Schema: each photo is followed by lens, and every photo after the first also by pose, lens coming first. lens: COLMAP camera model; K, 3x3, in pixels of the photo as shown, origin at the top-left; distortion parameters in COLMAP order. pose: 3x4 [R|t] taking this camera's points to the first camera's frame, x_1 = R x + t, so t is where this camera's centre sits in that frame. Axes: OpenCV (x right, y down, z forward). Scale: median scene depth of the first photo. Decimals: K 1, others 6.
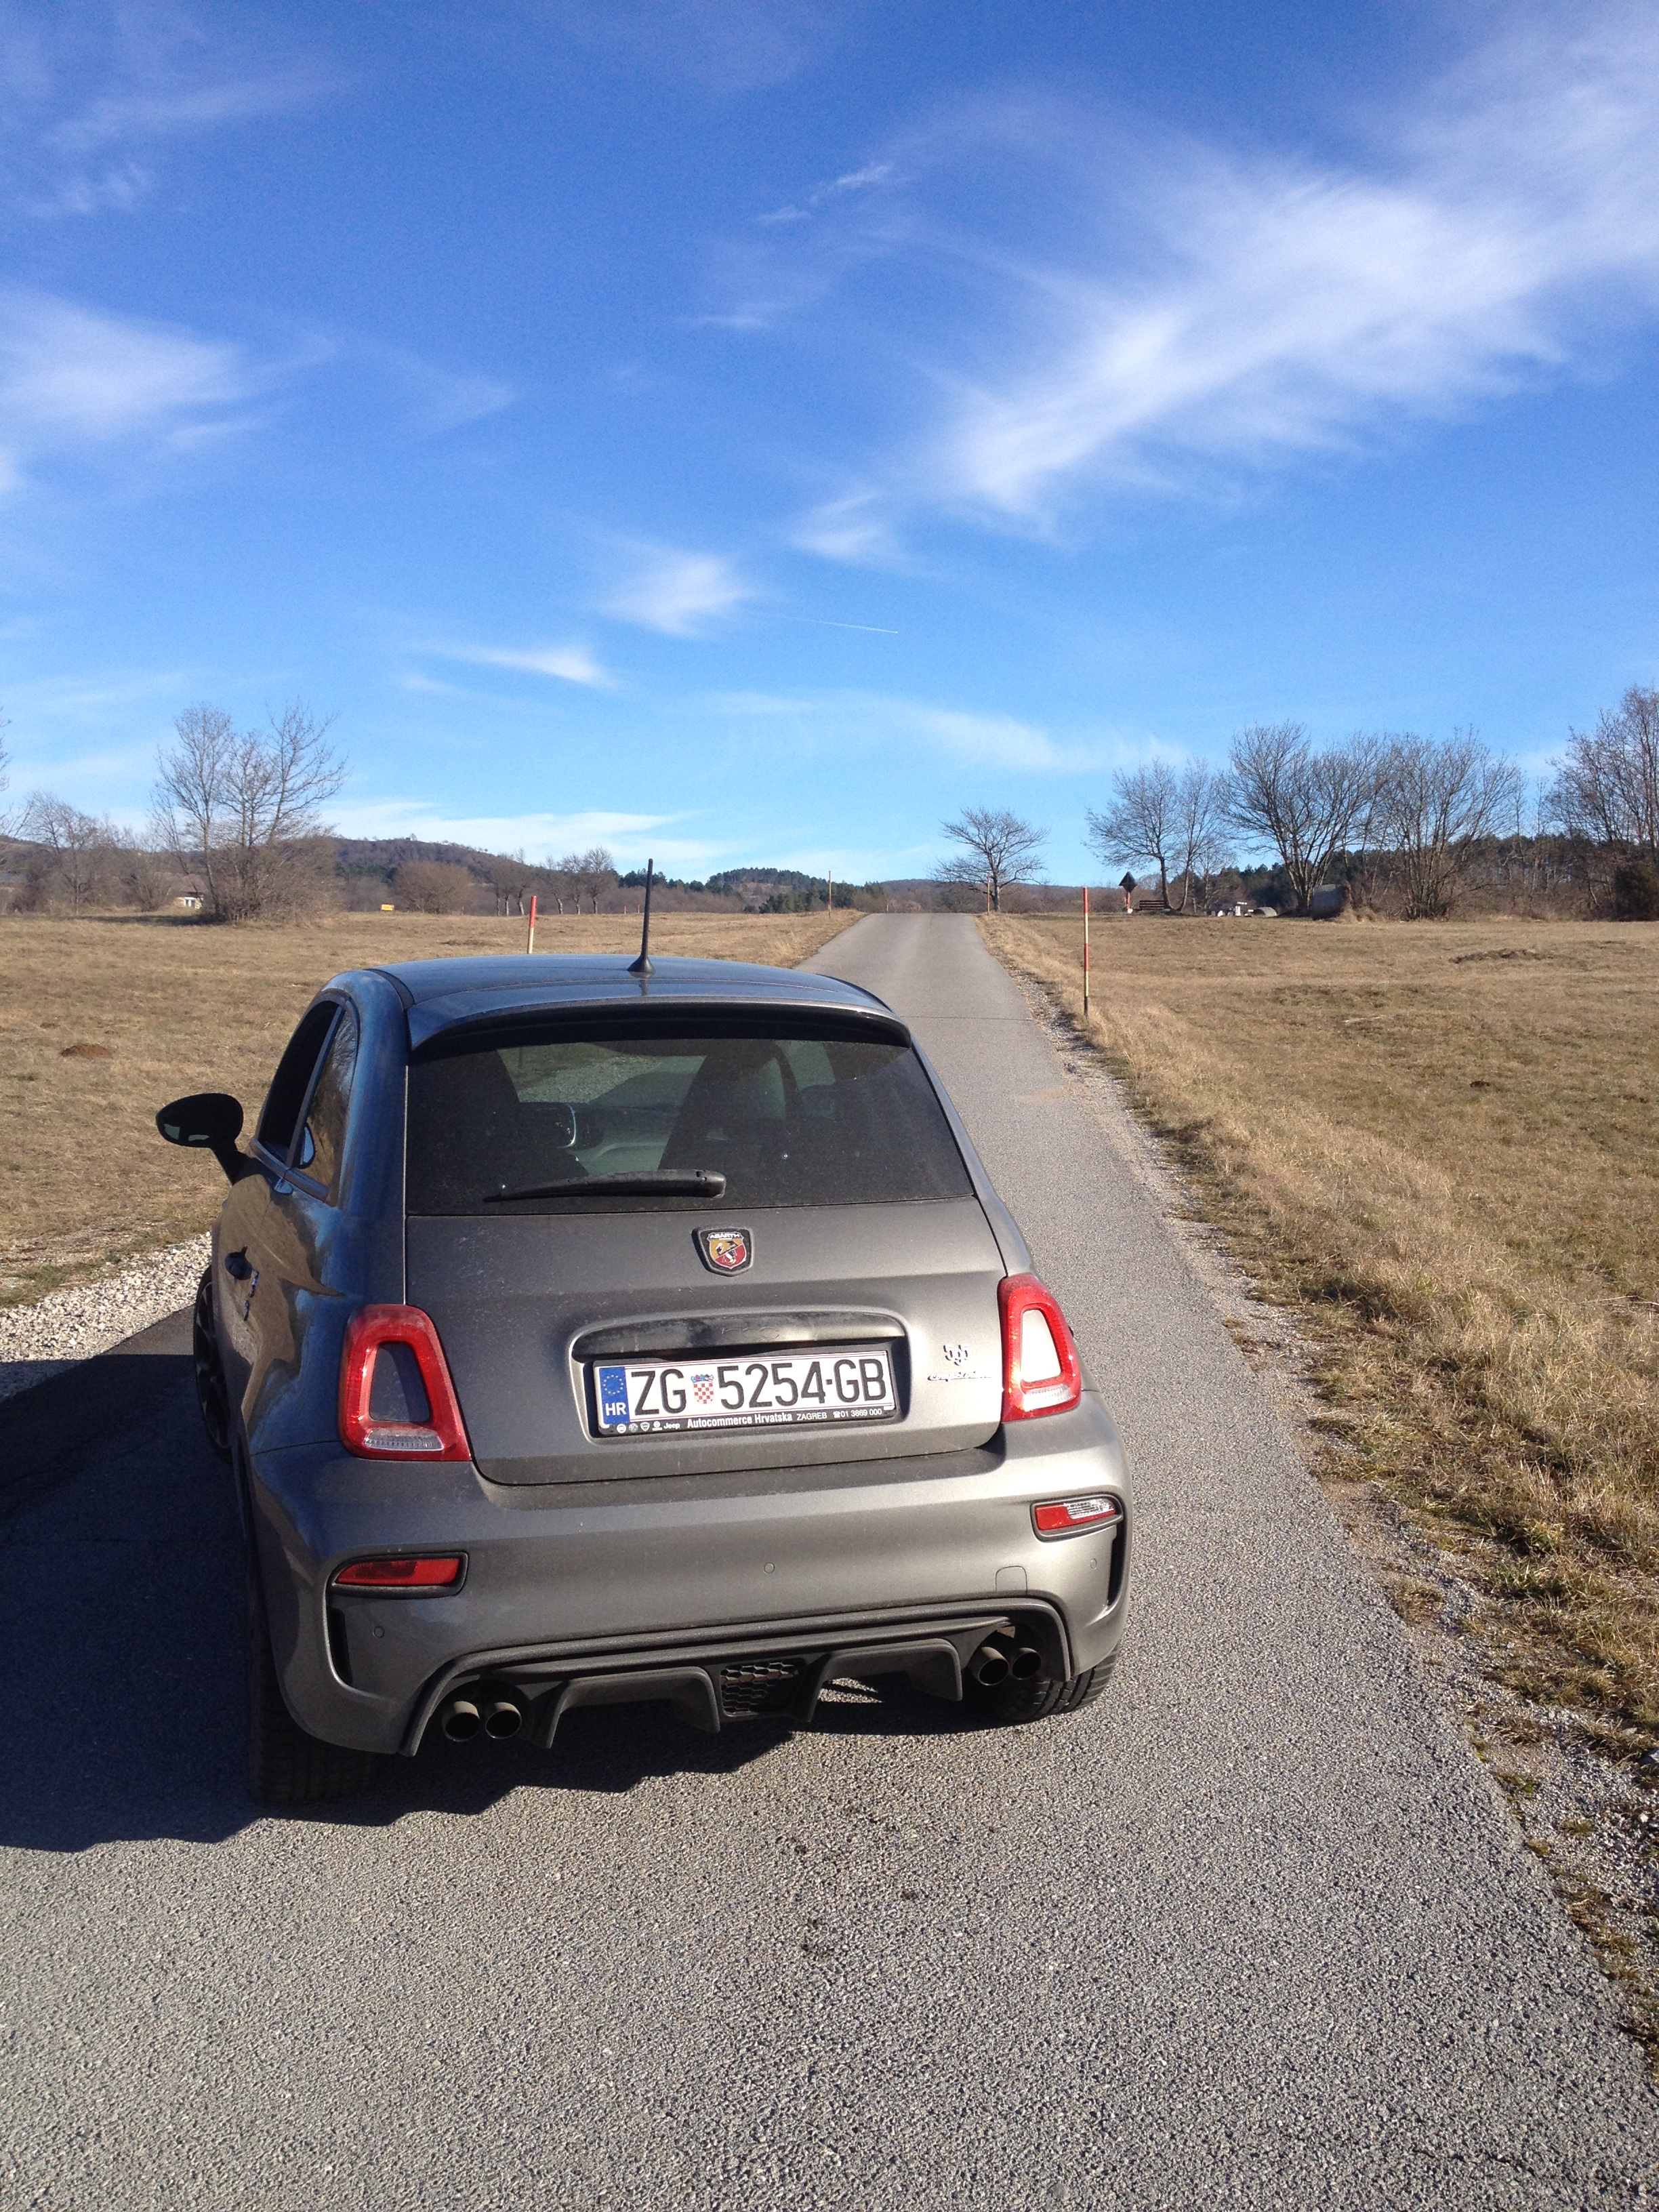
lens RADIAL K [[2018.4, 0, 829.5], [0, 2018.4, 1106.0], [0, 0, 1]] dist [0.155471, -0.355819]
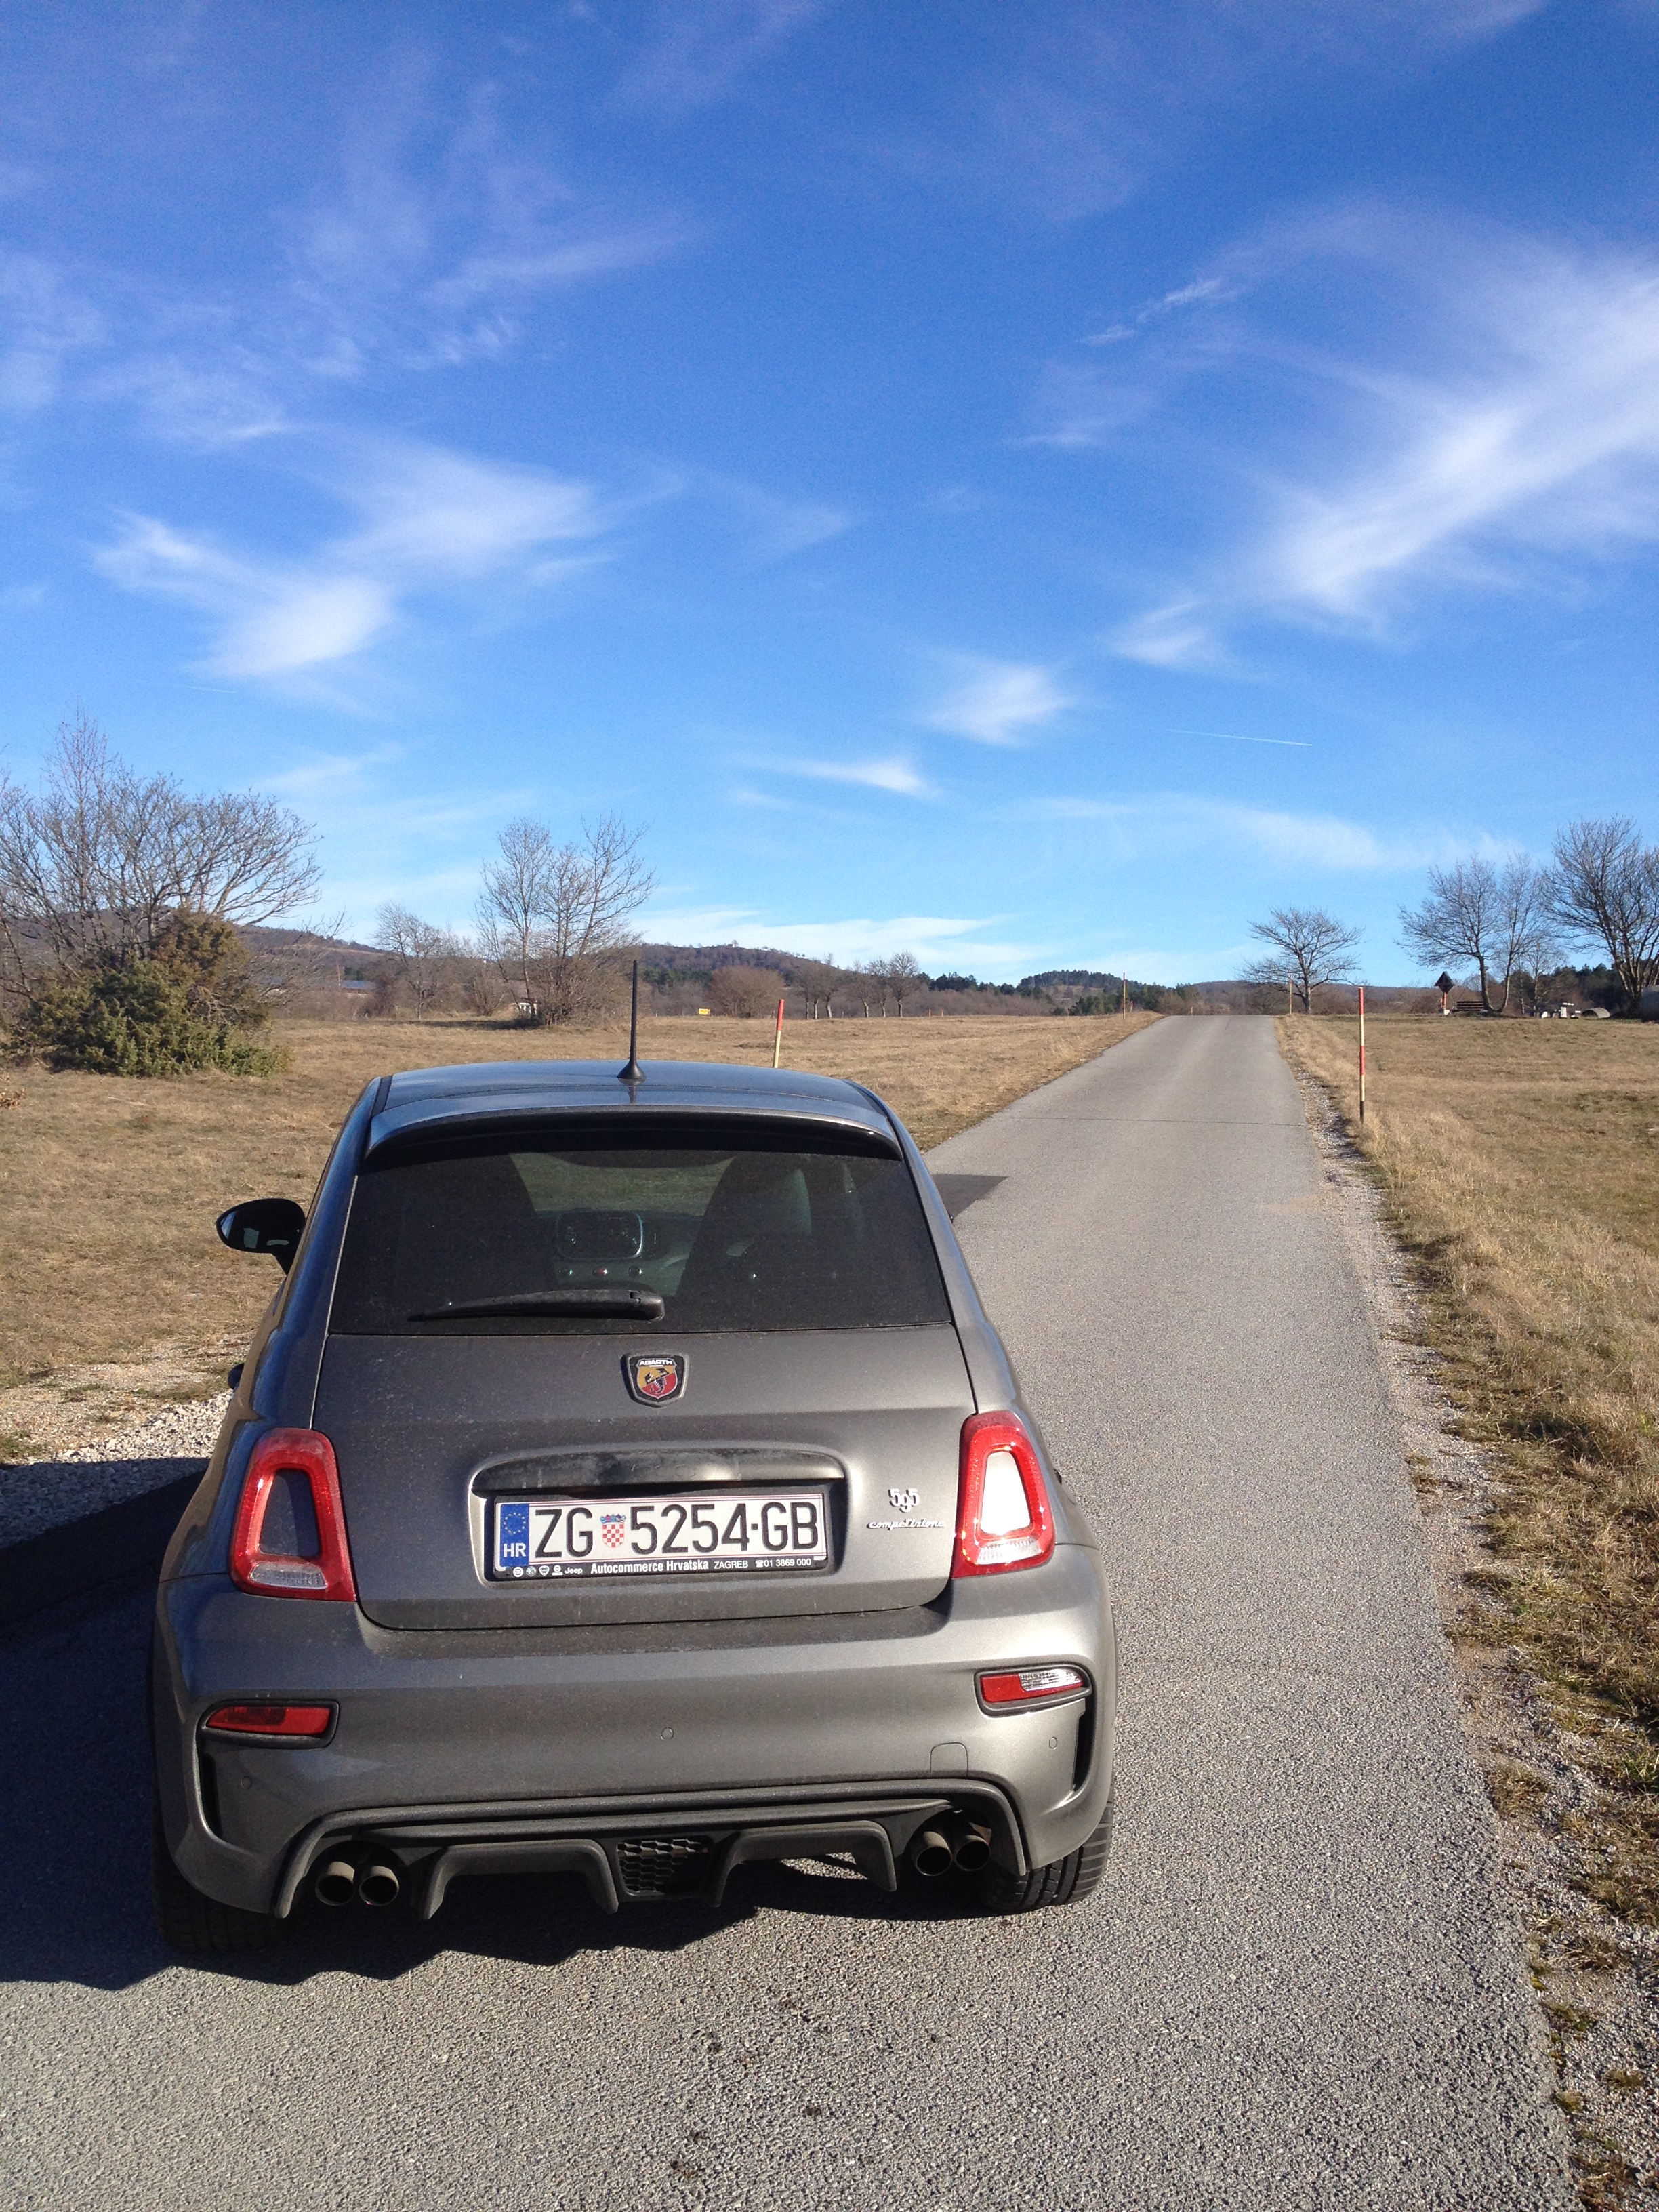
lens RADIAL K [[2018.4, 0, 829.5], [0, 2018.4, 1106.0], [0, 0, 1]] dist [0.155471, -0.355819]
pose [[0.988826, 0.005088, -0.148987, 0.109328], [-0.012583, 0.998699, -0.049410, -0.005692], [0.148542, 0.050732, 0.987604, 0.057154]]
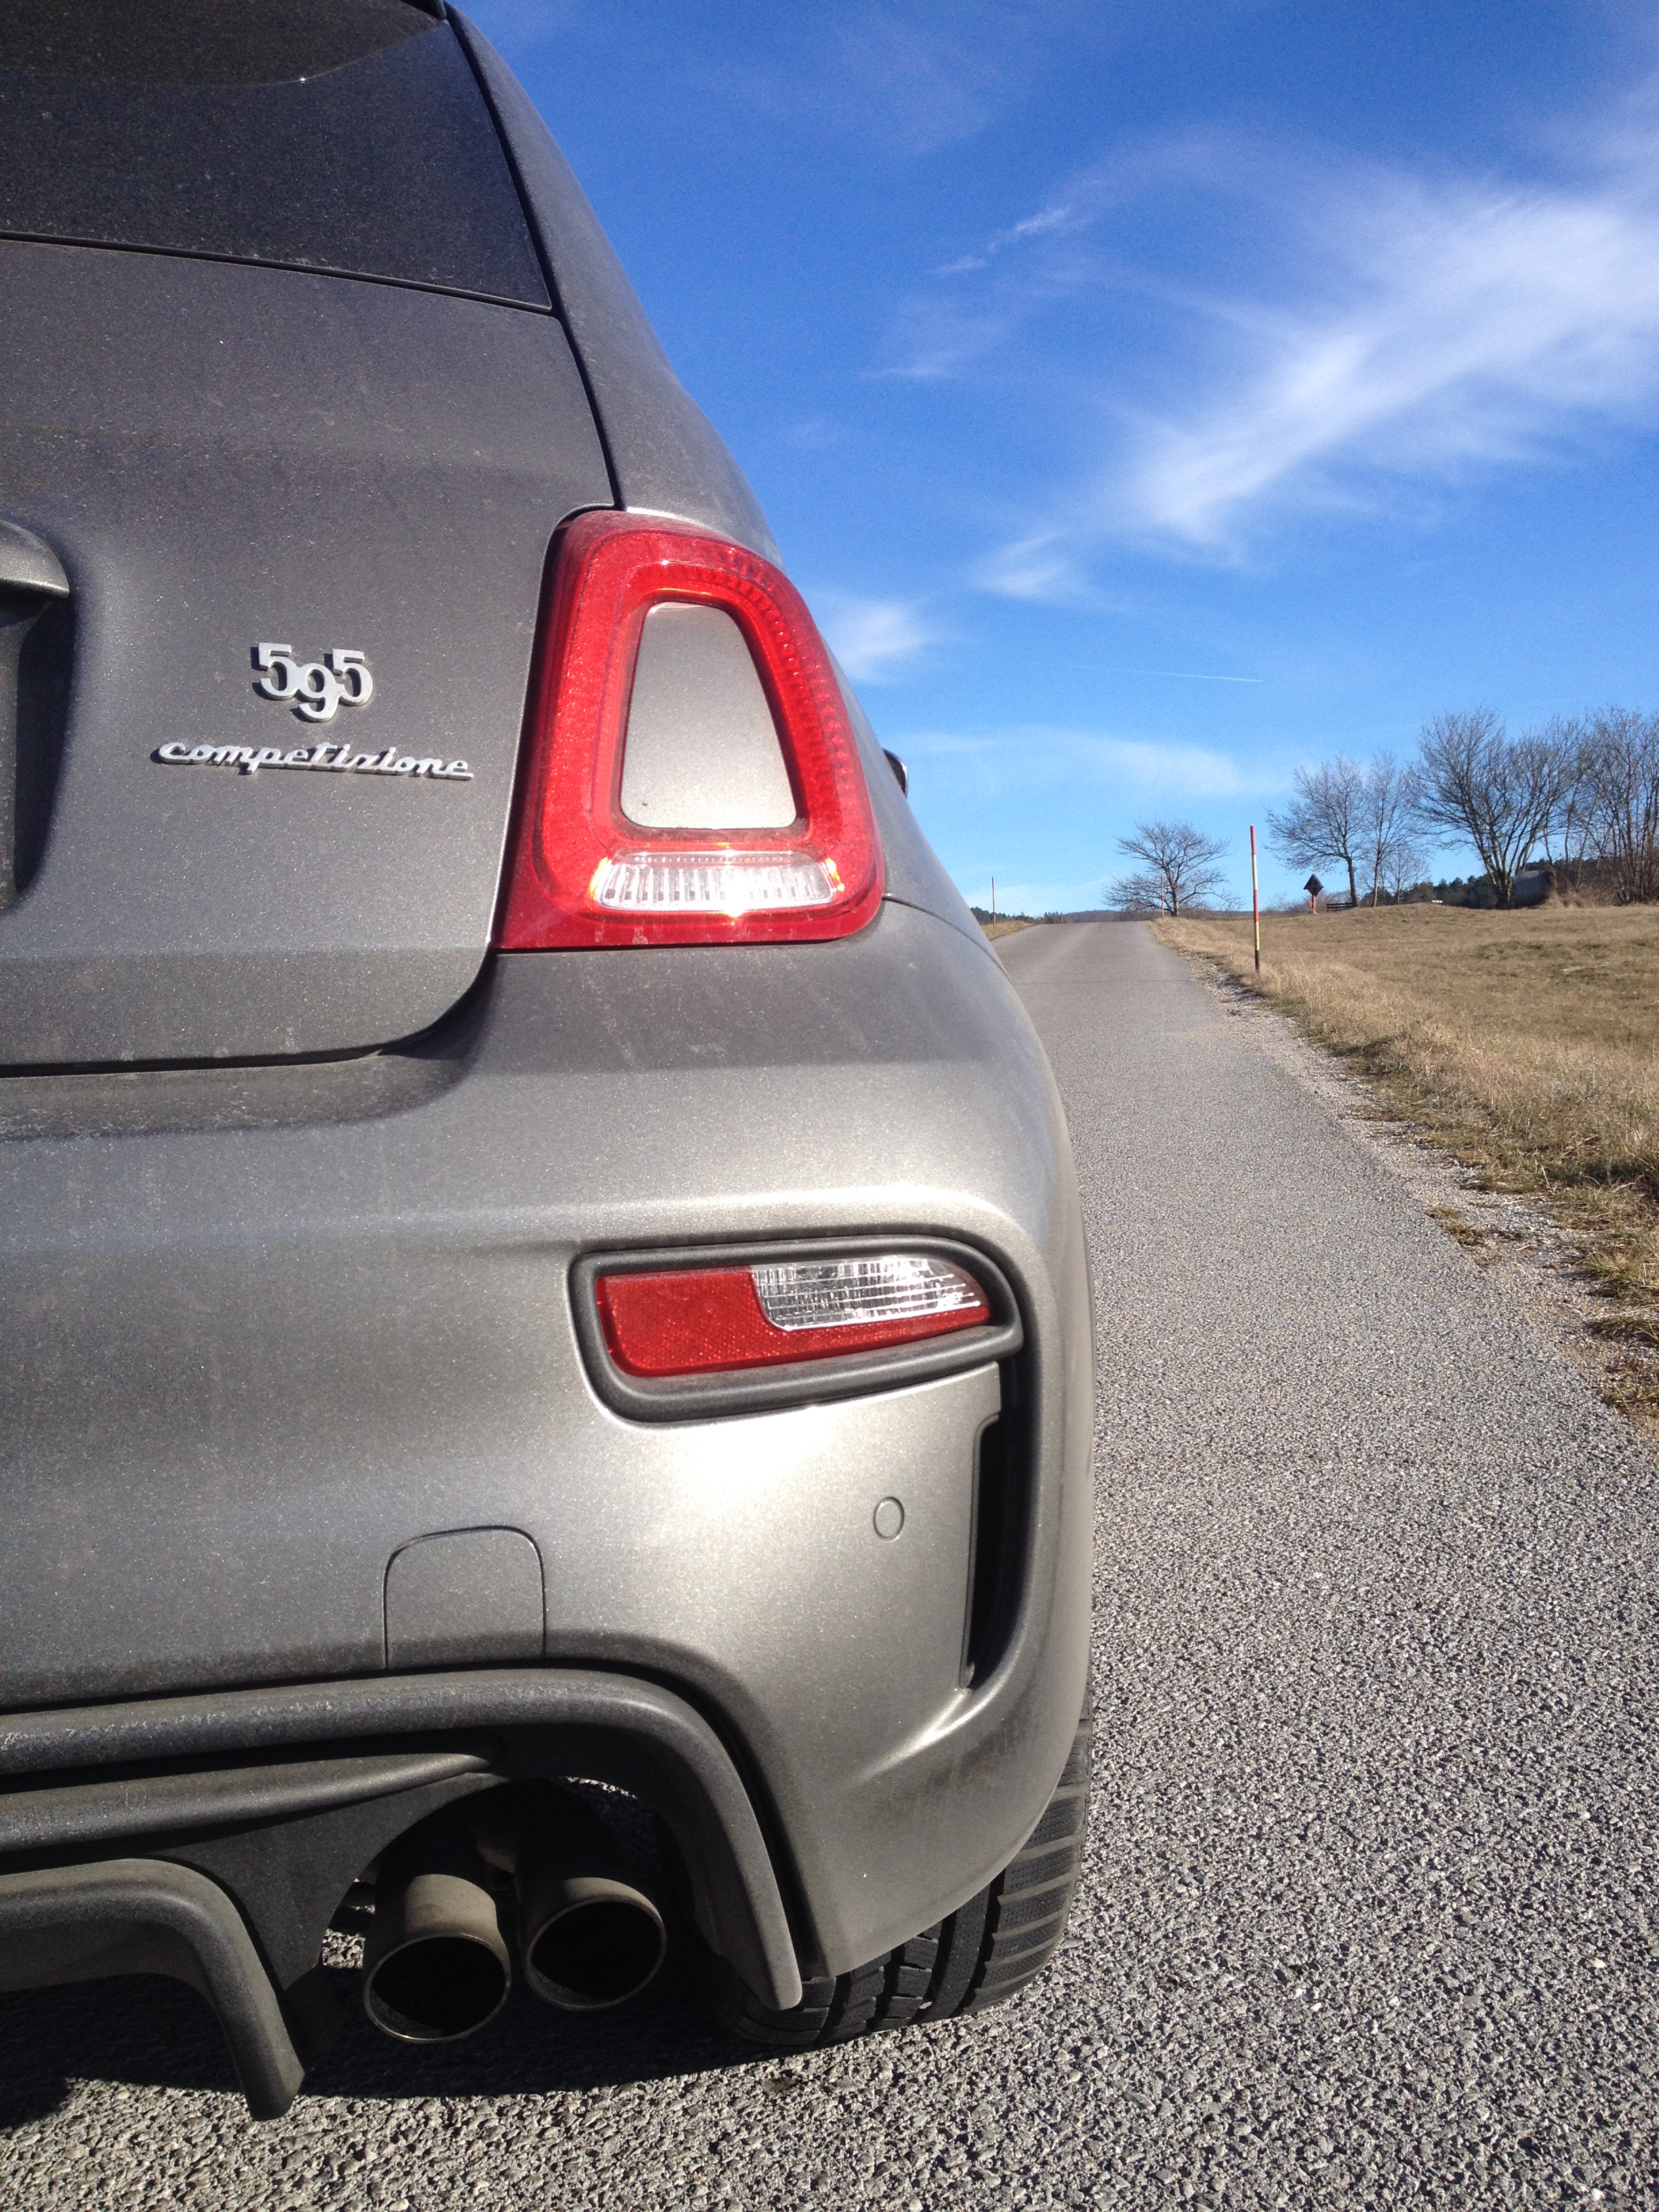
lens RADIAL K [[2053.6, 0, 837.6], [0, 2053.6, 1119.8], [0, 0, 1]] dist [0.153199, -0.371254]
pose [[0.996093, -0.029079, -0.083390, 0.096567], [0.028297, 0.999544, -0.010542, 0.119260], [0.083659, 0.008141, 0.996461, 0.500451]]
